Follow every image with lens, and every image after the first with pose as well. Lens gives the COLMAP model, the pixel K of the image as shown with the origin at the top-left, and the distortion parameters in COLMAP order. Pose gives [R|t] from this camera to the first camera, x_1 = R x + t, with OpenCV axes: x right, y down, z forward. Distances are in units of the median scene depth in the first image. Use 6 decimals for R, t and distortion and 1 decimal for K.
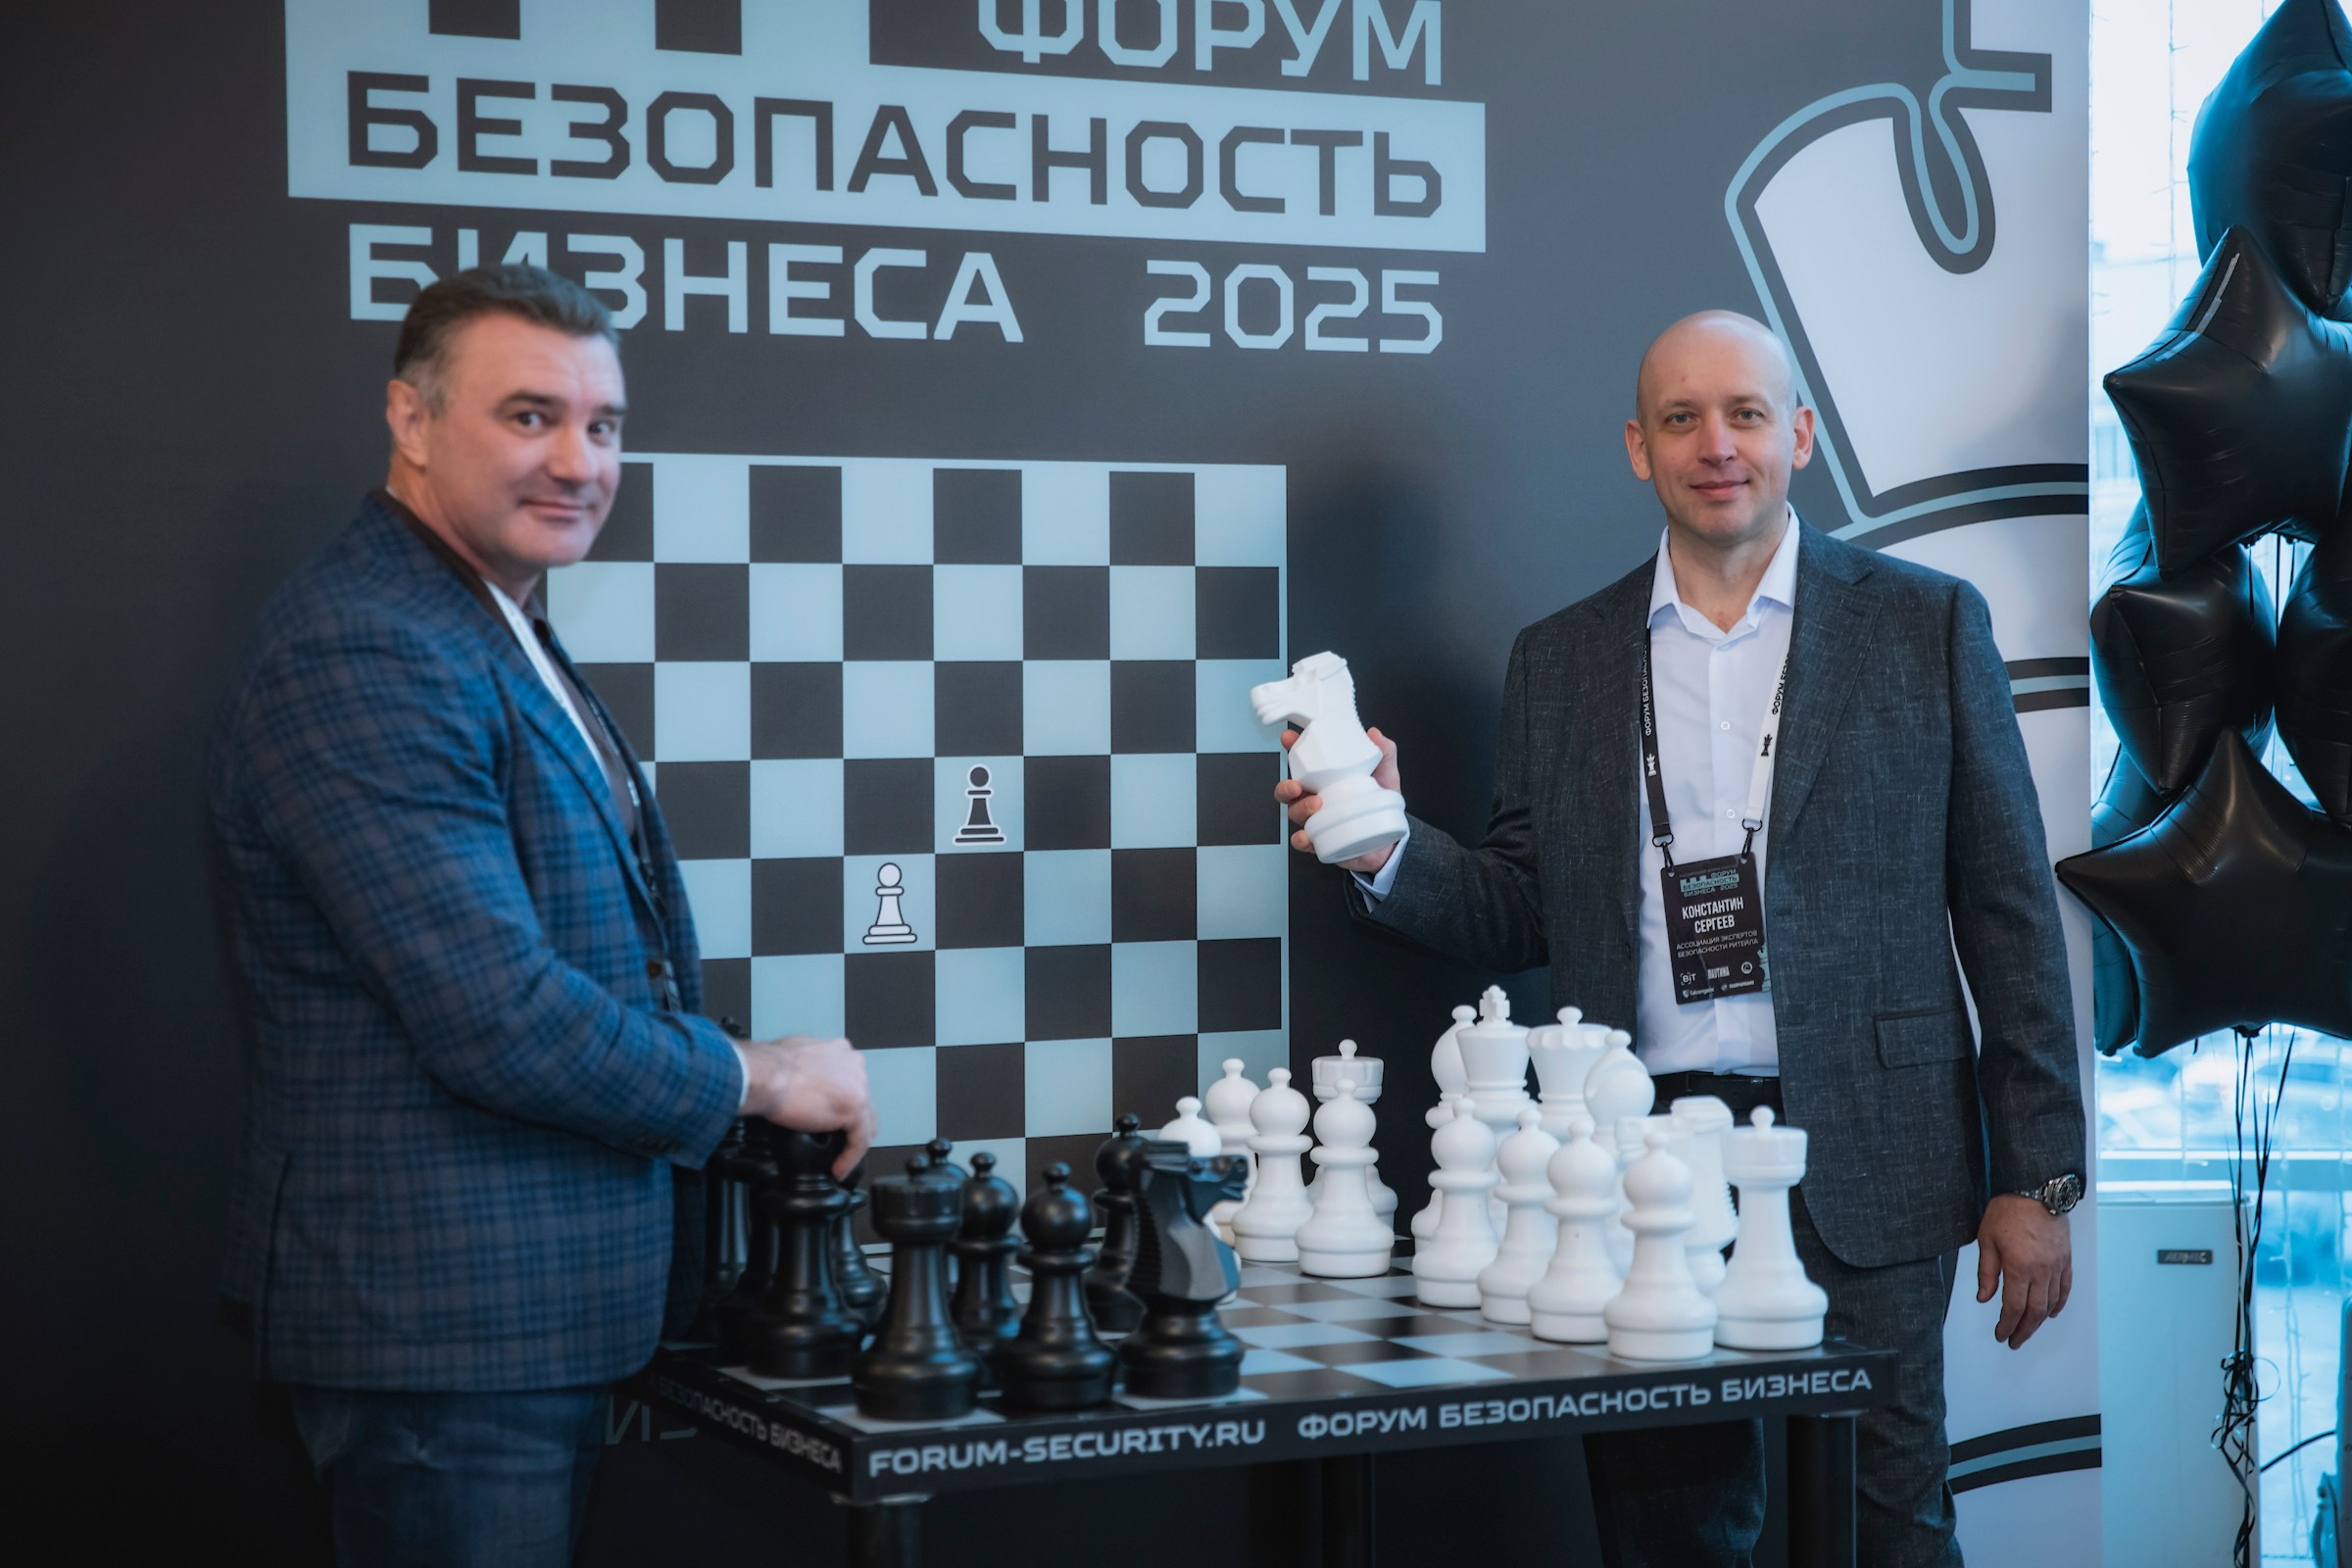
lens RADIAL K [[4533.6, 0, 1295.6], [0, 4533.6, 668.4], [0, 0, 1]] dist [0.197190, 0.000000]
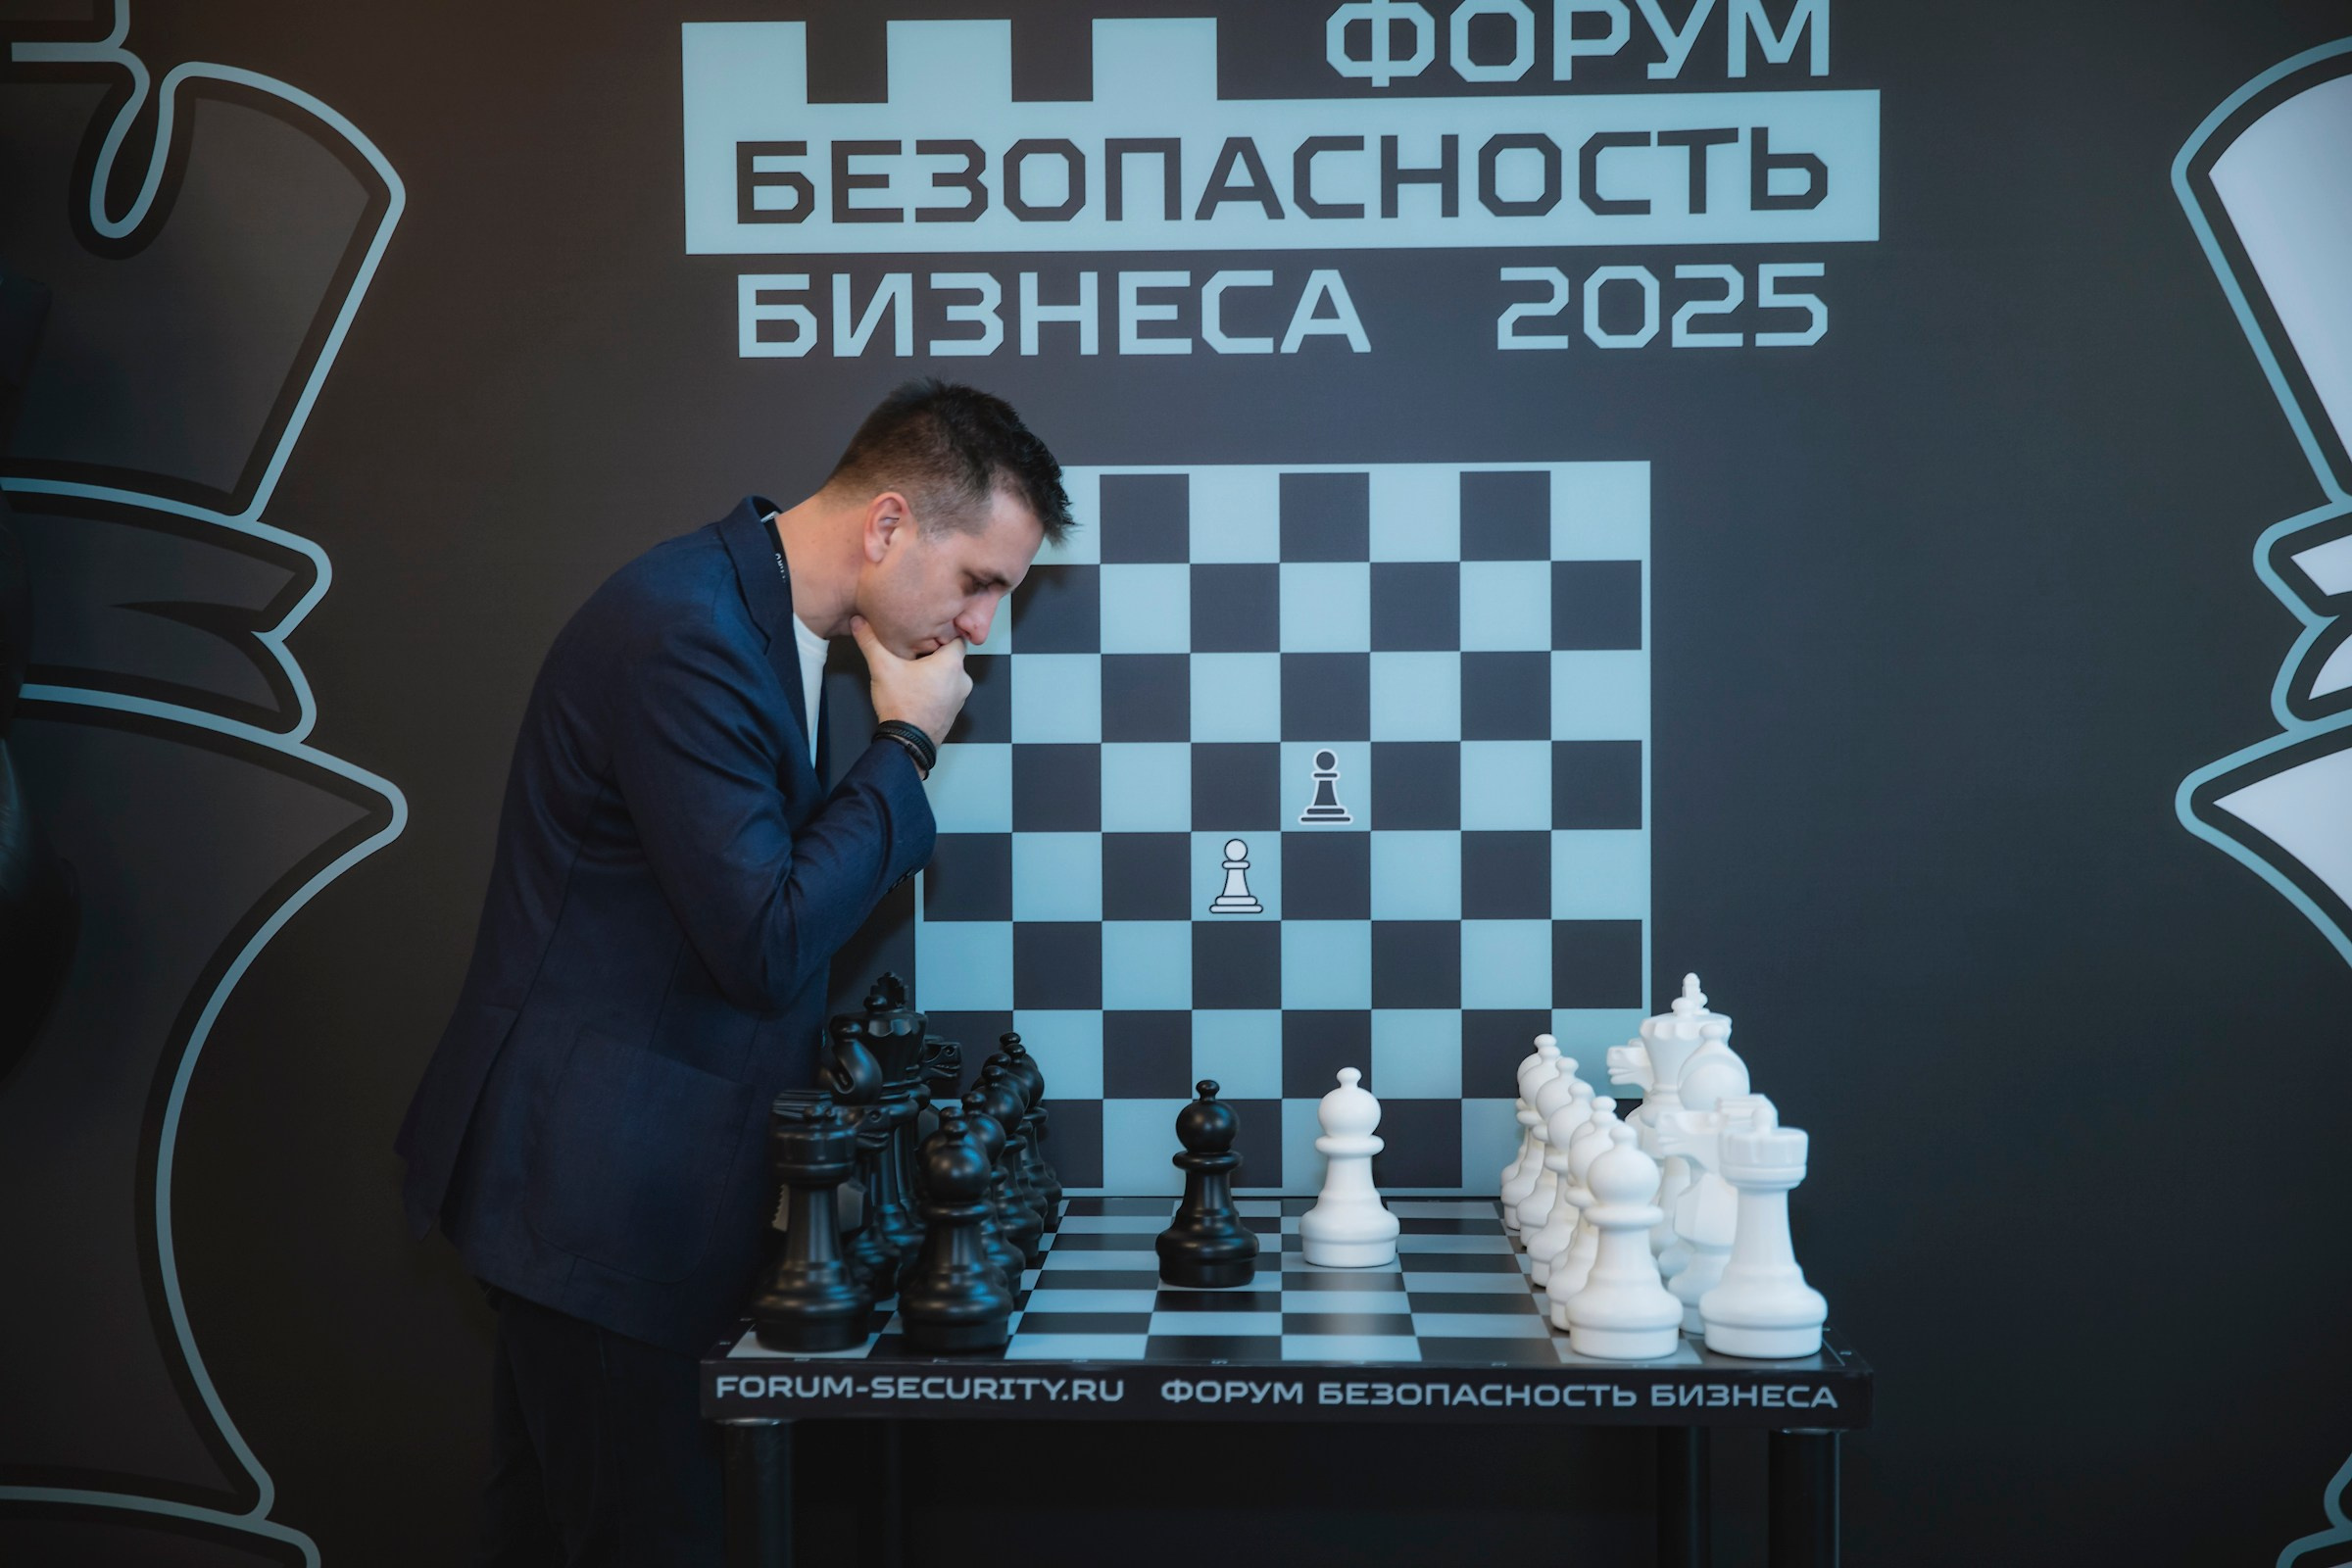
lens RADIAL K [[3735.8, 0, 1177.5], [0, 3735.8, 773.0], [0, 0, 1]] dist [0.146144, 0.000000]
pose [[0.866194, 0.012348, -0.499556, 0.350257], [0.000155, 0.999688, 0.024978, 0.004891], [0.499708, -0.021713, 0.865922, 0.223263]]
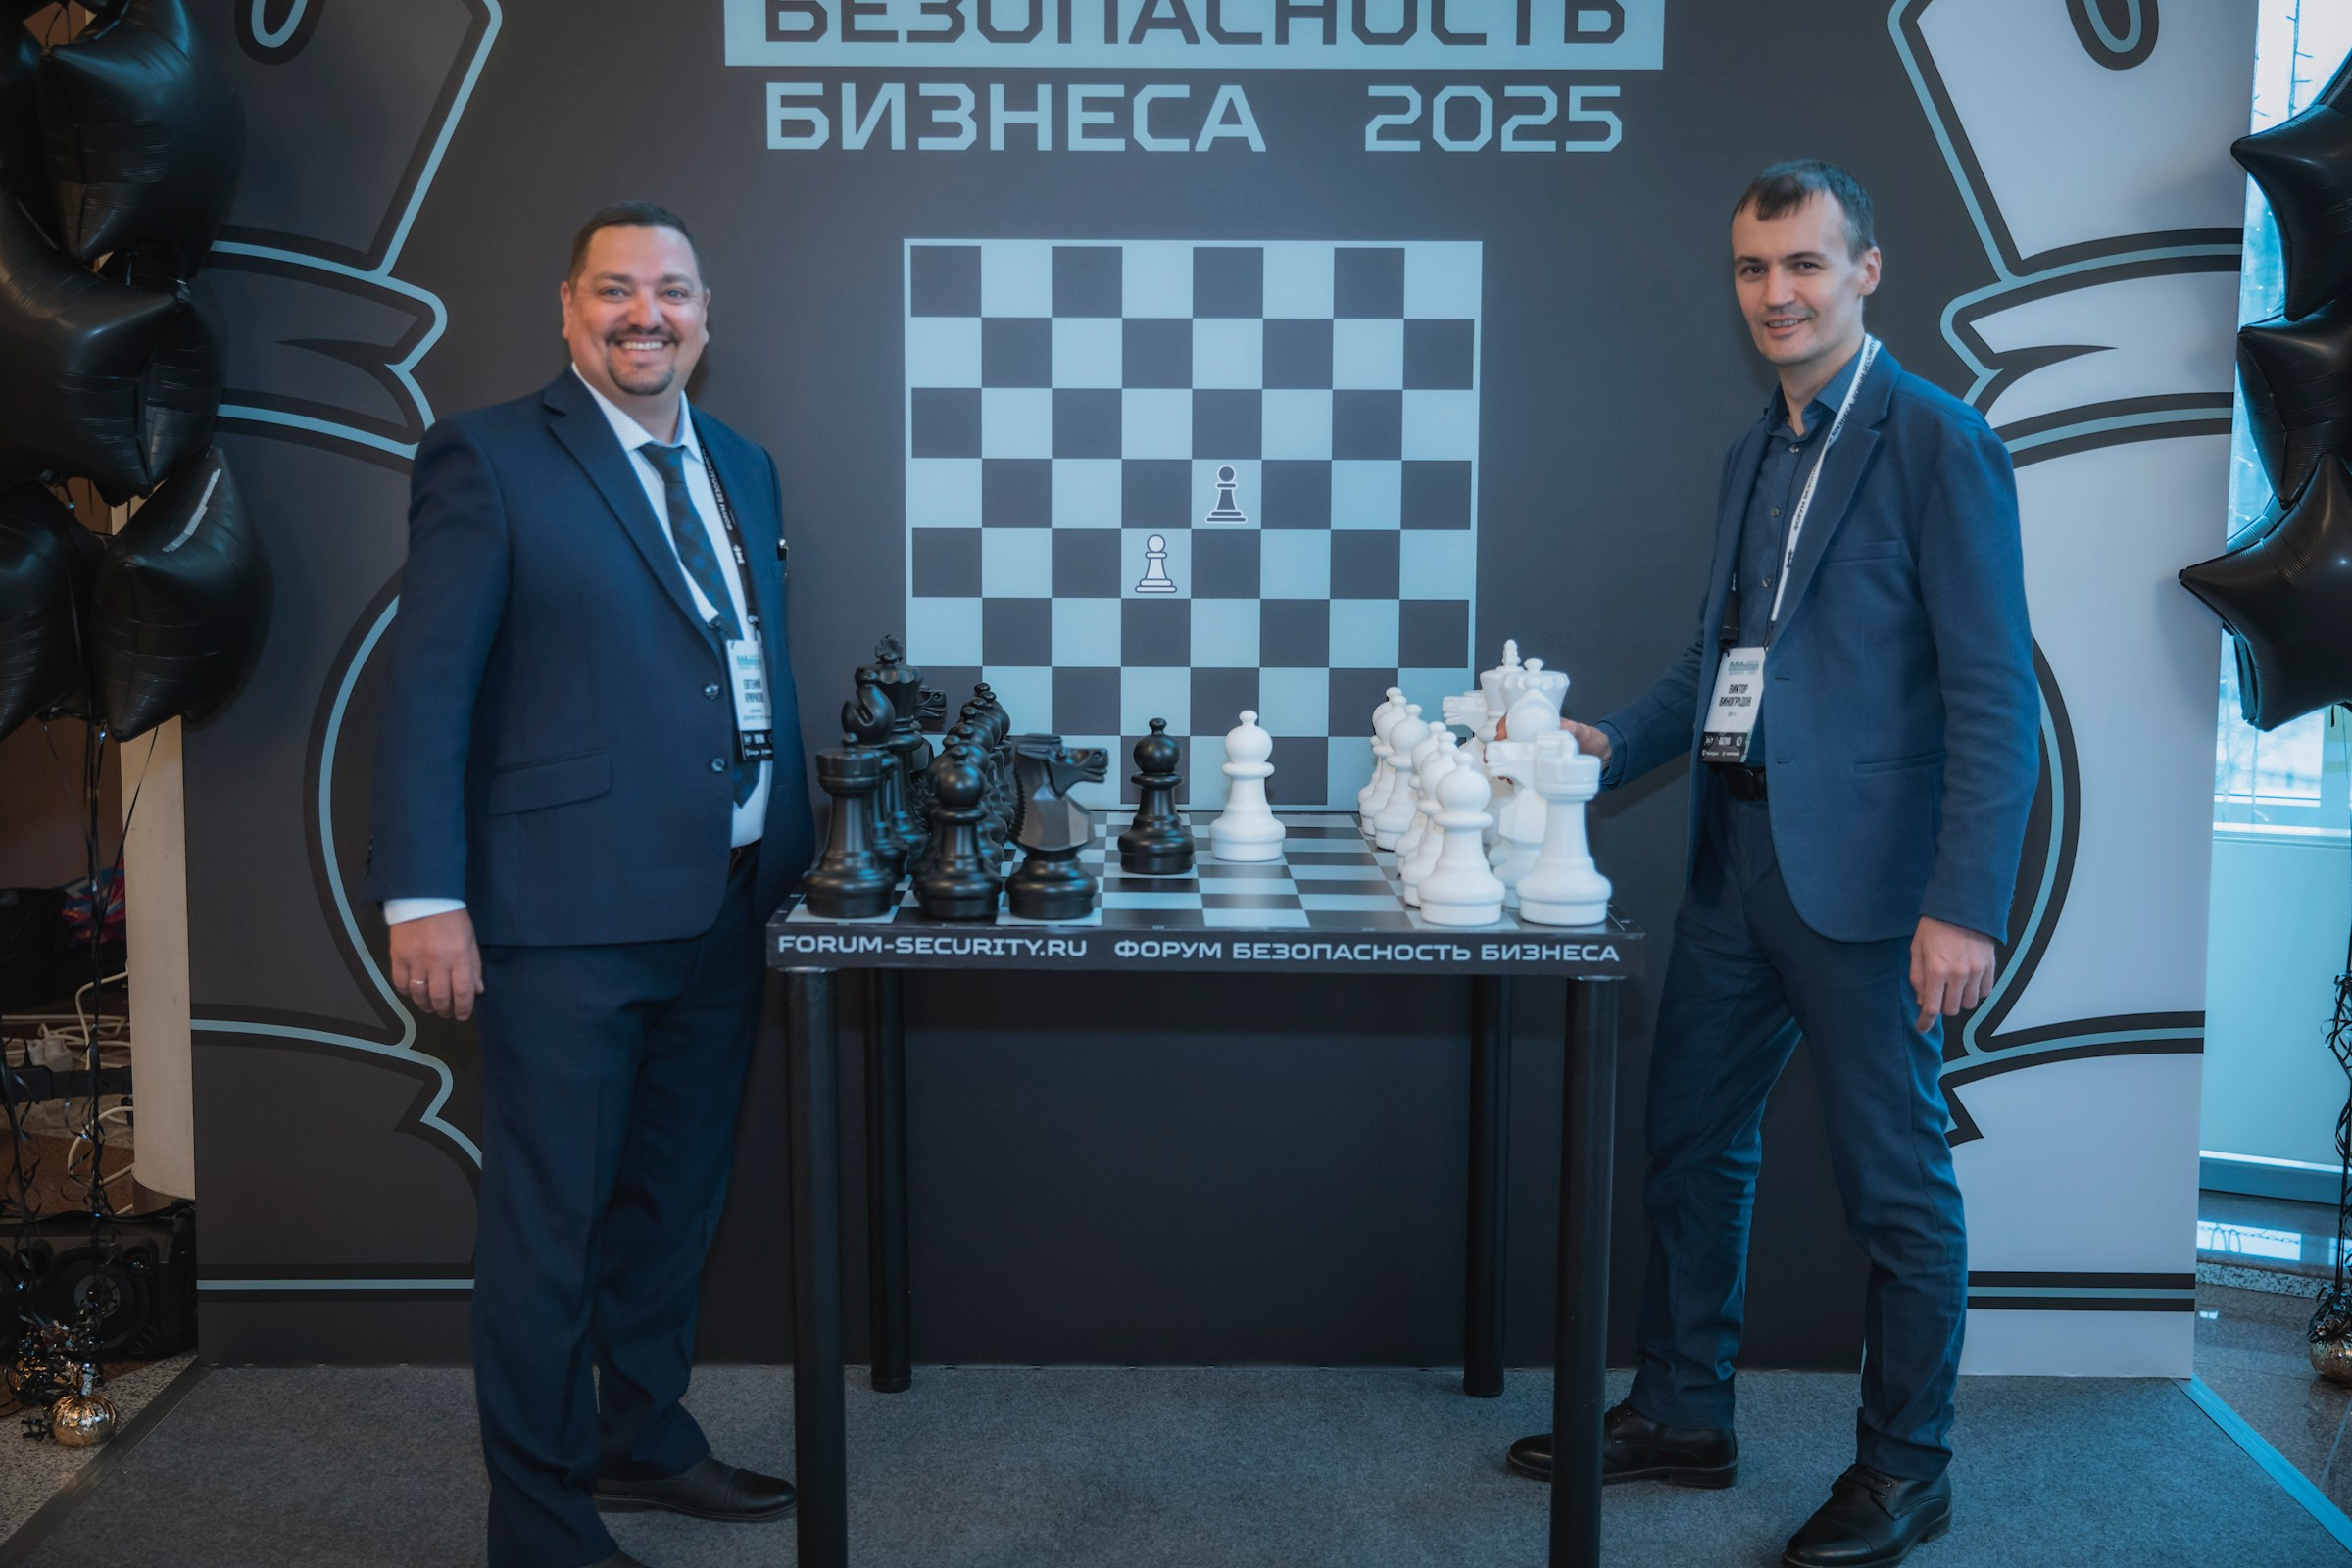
lens RADIAL K [[3068.6, 0, 1143.6], [0, 3068.6, 775.3], [0, 0, 1]] dist [0.063445, 0.000000]
pose [[0.882347, 0.064280, -0.466188, 0.357905], [-0.009934, 0.992951, 0.118112, 0.004937], [0.470494, -0.099585, 0.876766, 0.165567]]
